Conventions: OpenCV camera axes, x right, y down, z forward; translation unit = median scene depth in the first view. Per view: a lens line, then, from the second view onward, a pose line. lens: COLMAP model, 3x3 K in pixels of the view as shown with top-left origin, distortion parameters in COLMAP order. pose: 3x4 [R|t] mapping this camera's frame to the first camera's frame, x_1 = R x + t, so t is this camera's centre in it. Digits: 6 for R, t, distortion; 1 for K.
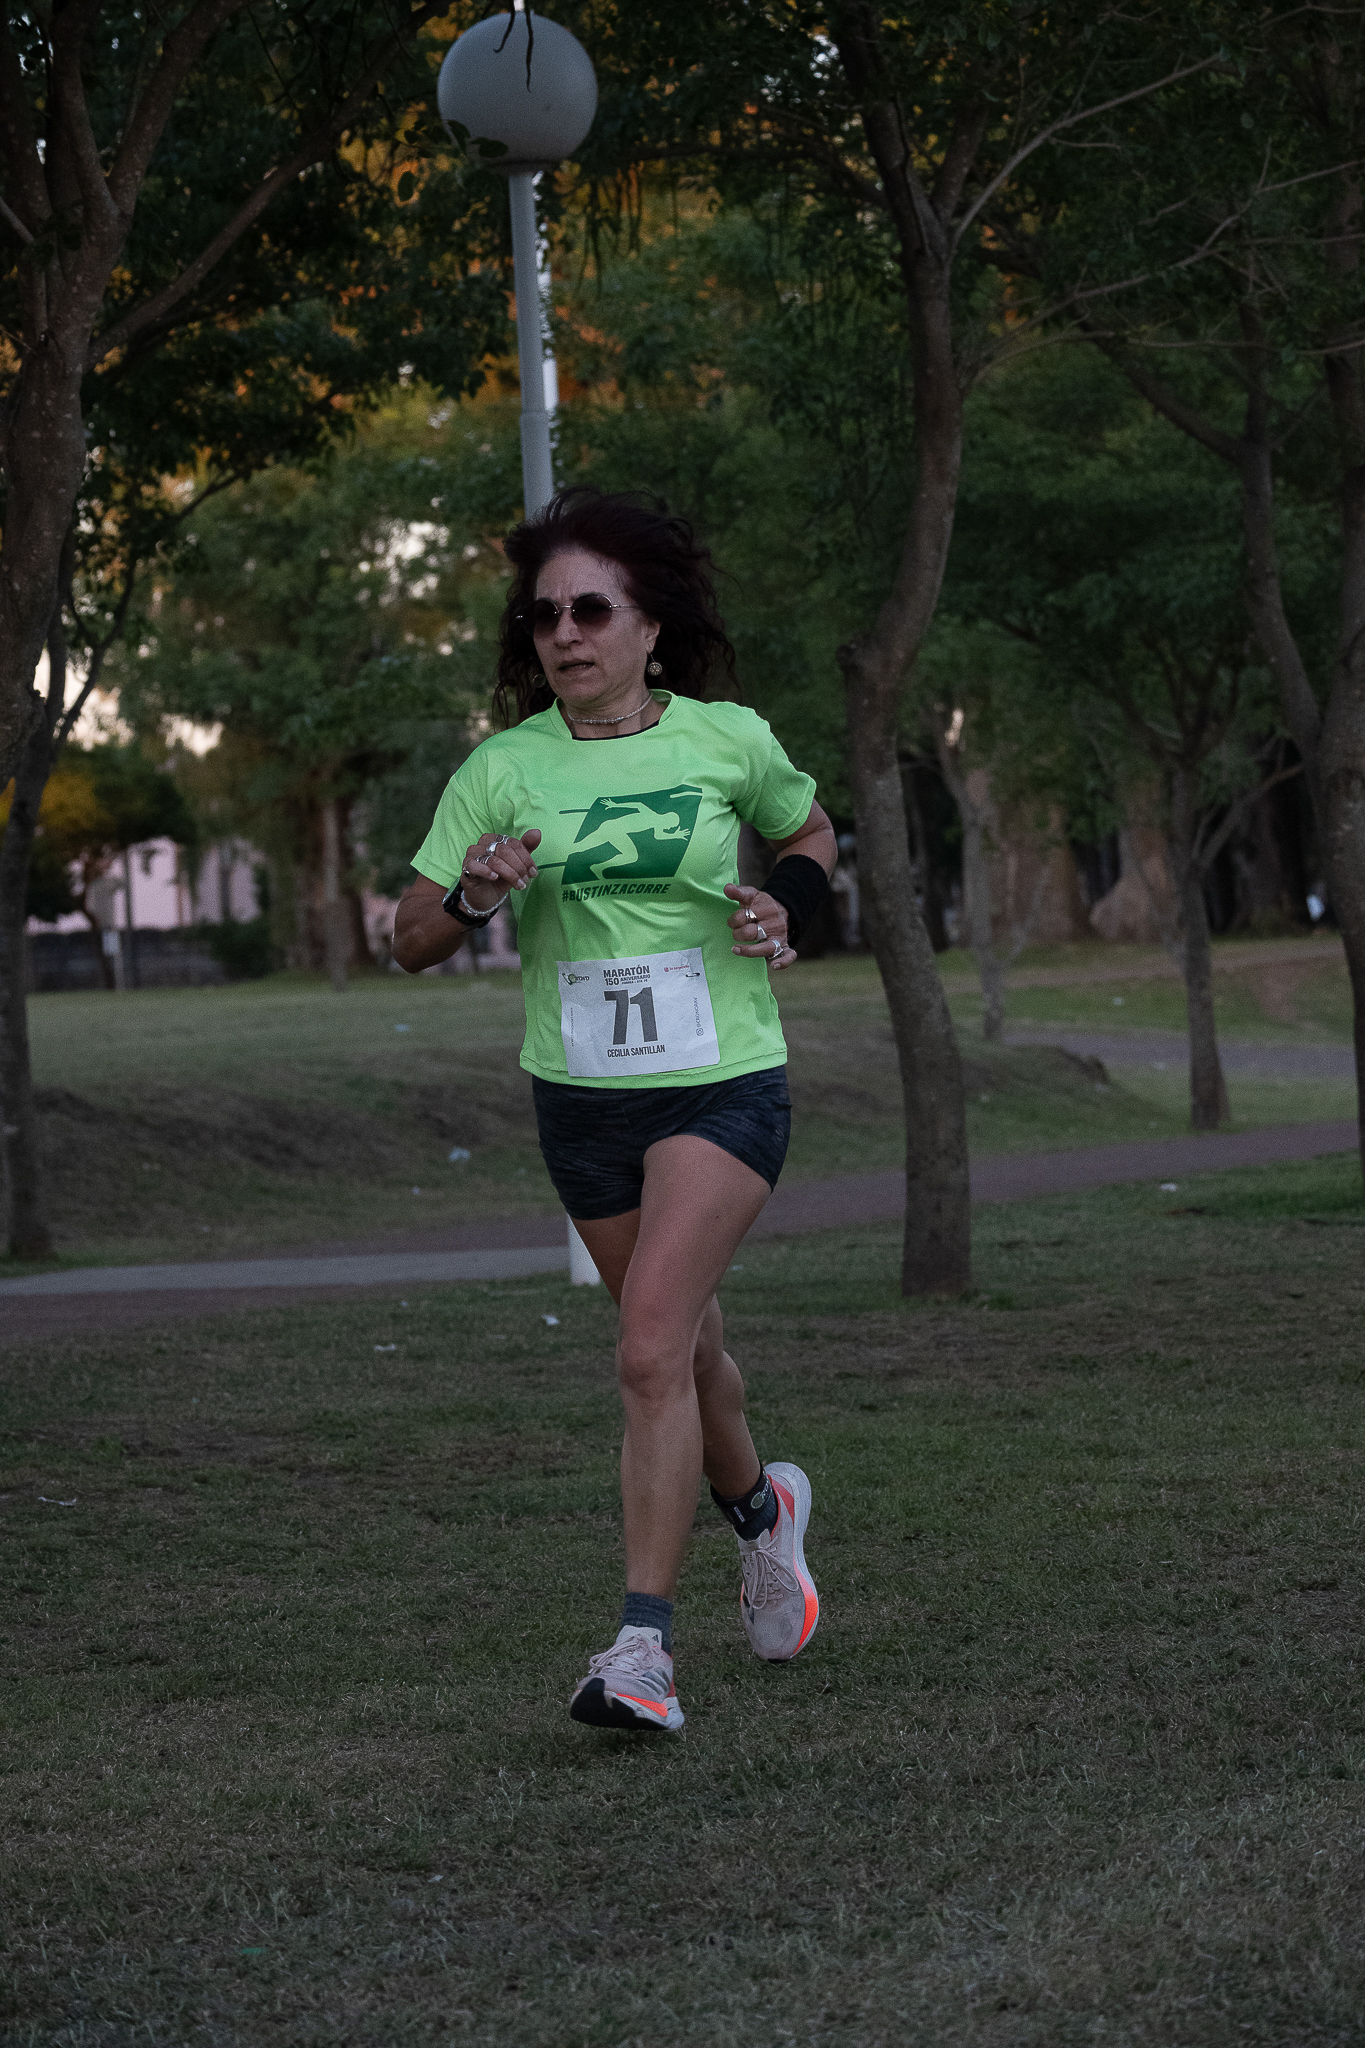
lens RADIAL K [[6604.6, 0, 682.5], [0, 6604.6, 1024.0], [0, 0, 1]] dist [0.111972, -2.198583]
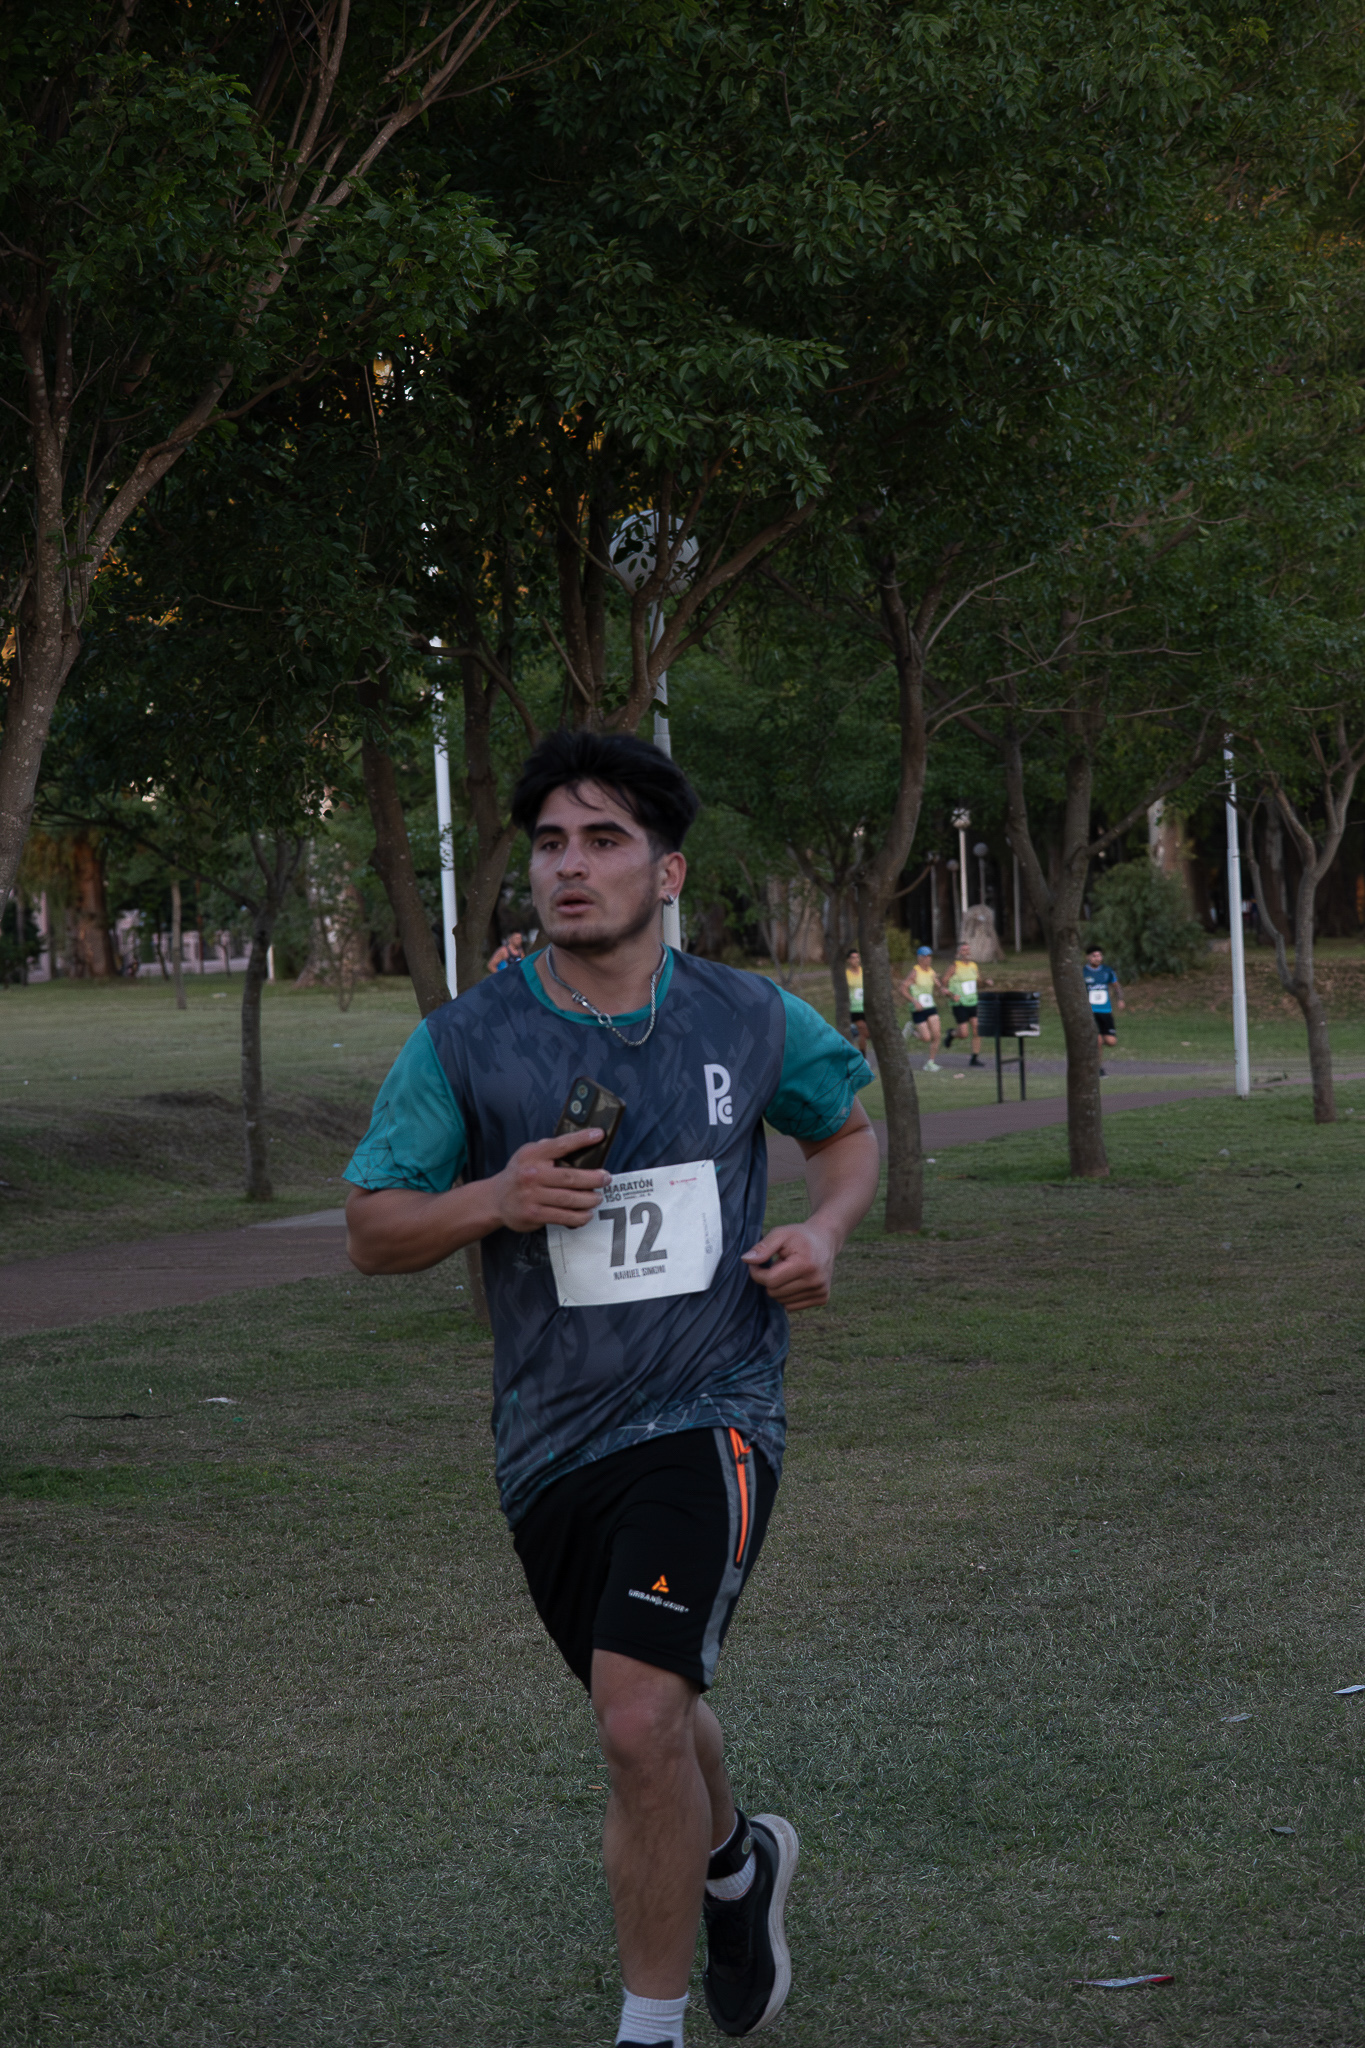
lens RADIAL K [[4595.3, 0, 682.5], [0, 4595.3, 1024.0], [0, 0, 1]] dist [-0.002270, -0.245730]
pose [[0.994392, 0.005793, 0.105599, -0.155945], [-0.006367, 0.999967, 0.005107, -0.022010], [-0.105566, -0.005751, 0.994396, -0.246333]]
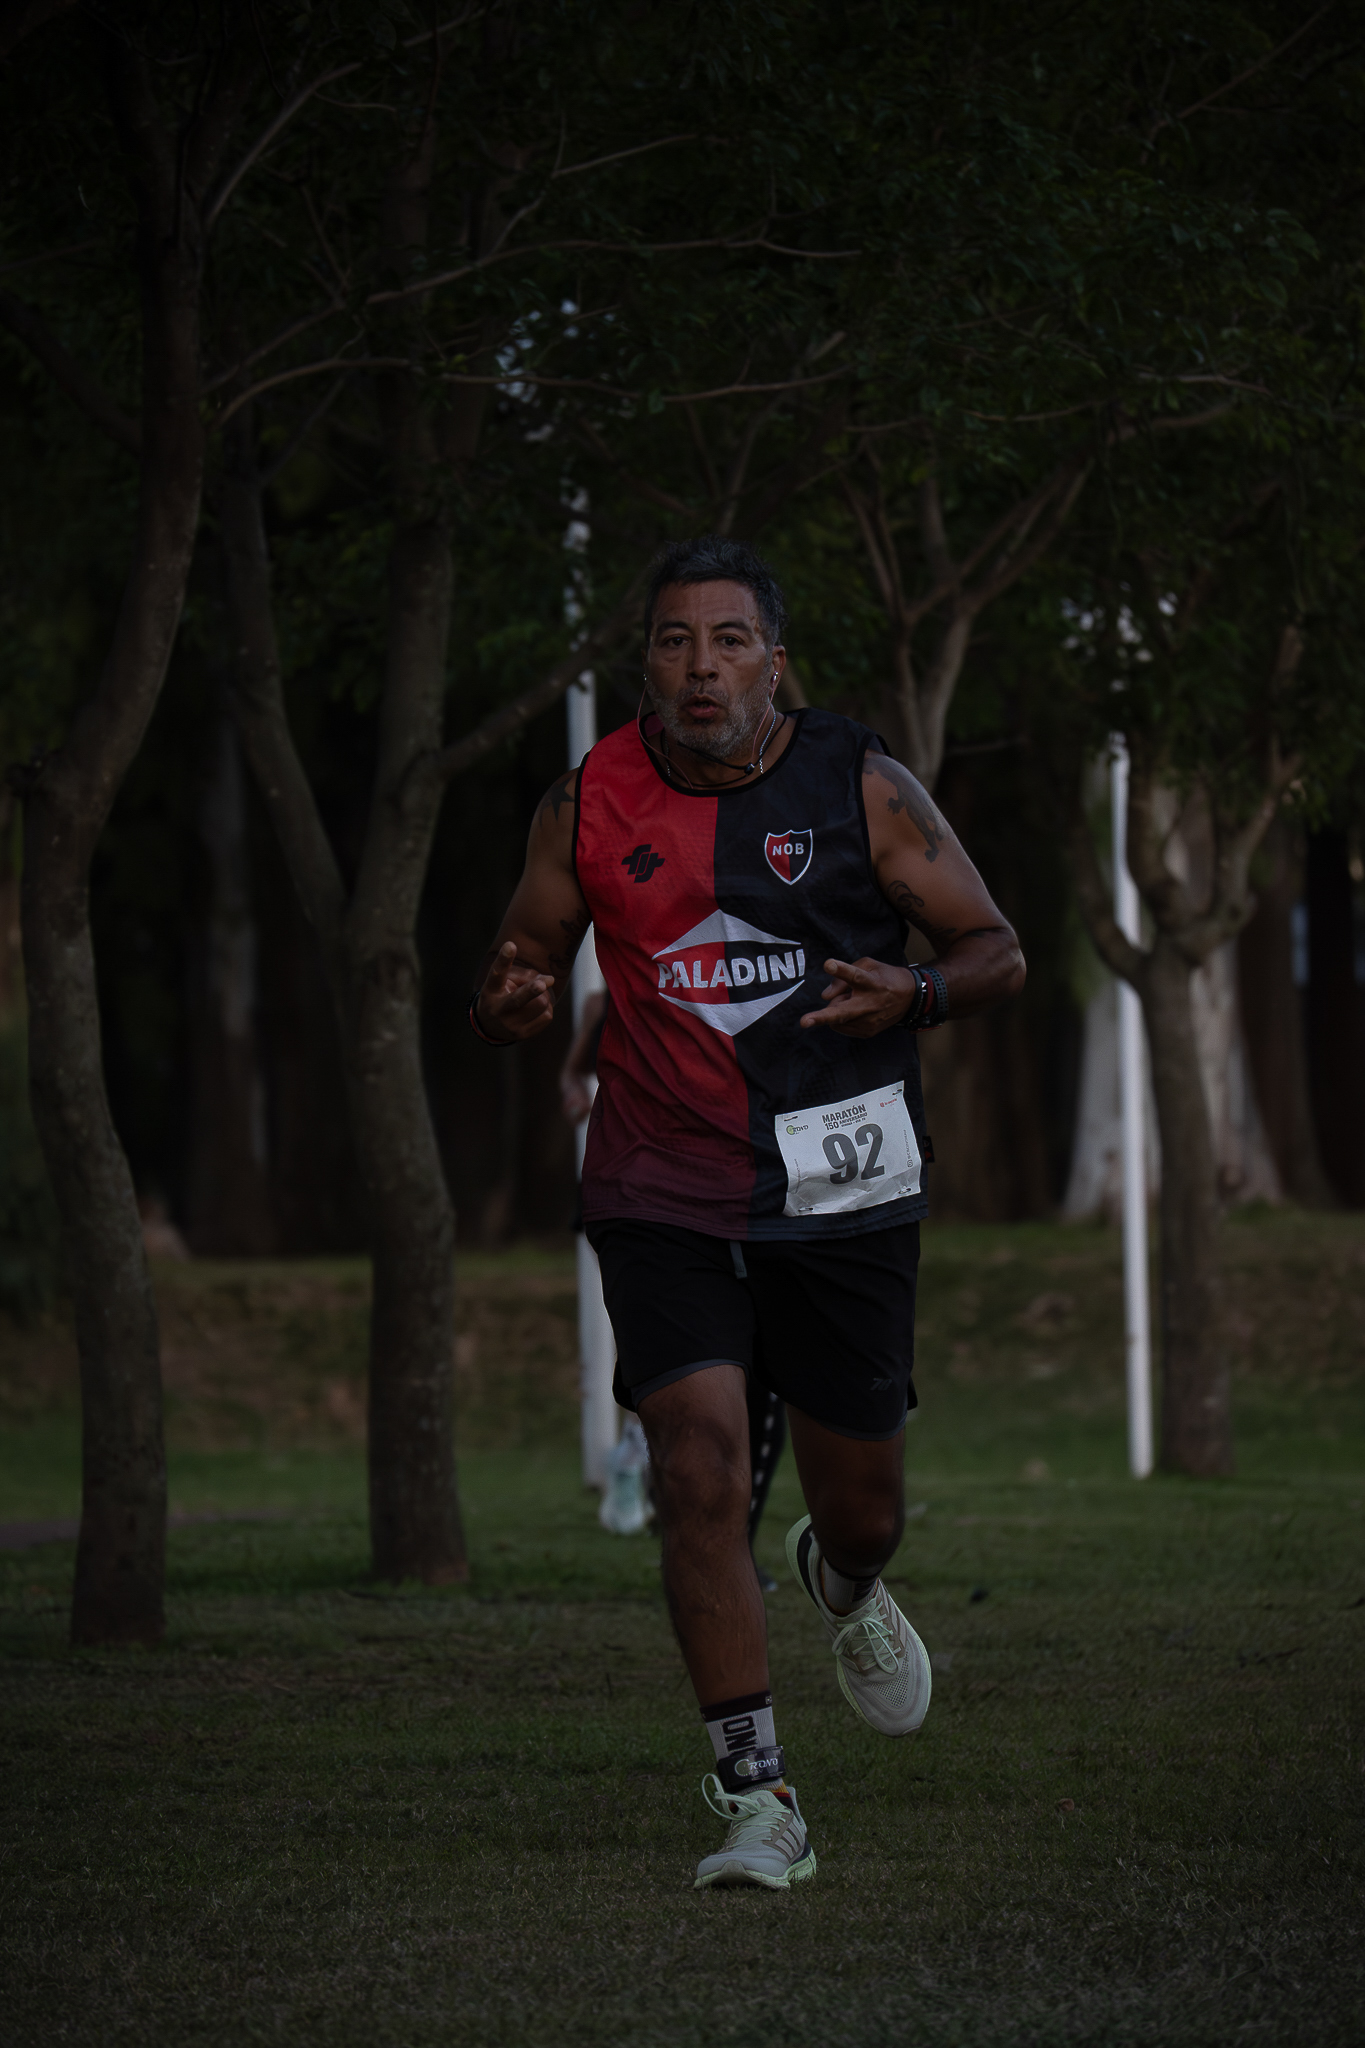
lens RADIAL K [[14984.6, 0, 682.5], [0, 14984.6, 1024.0], [0, 0, 1]] dist [0.185547, -22.254831]
pose [[0.958303, 0.031005, 0.284065, -0.381025], [-0.020732, 0.999020, -0.039102, 0.036060], [-0.284999, 0.031583, 0.958007, -0.627938]]
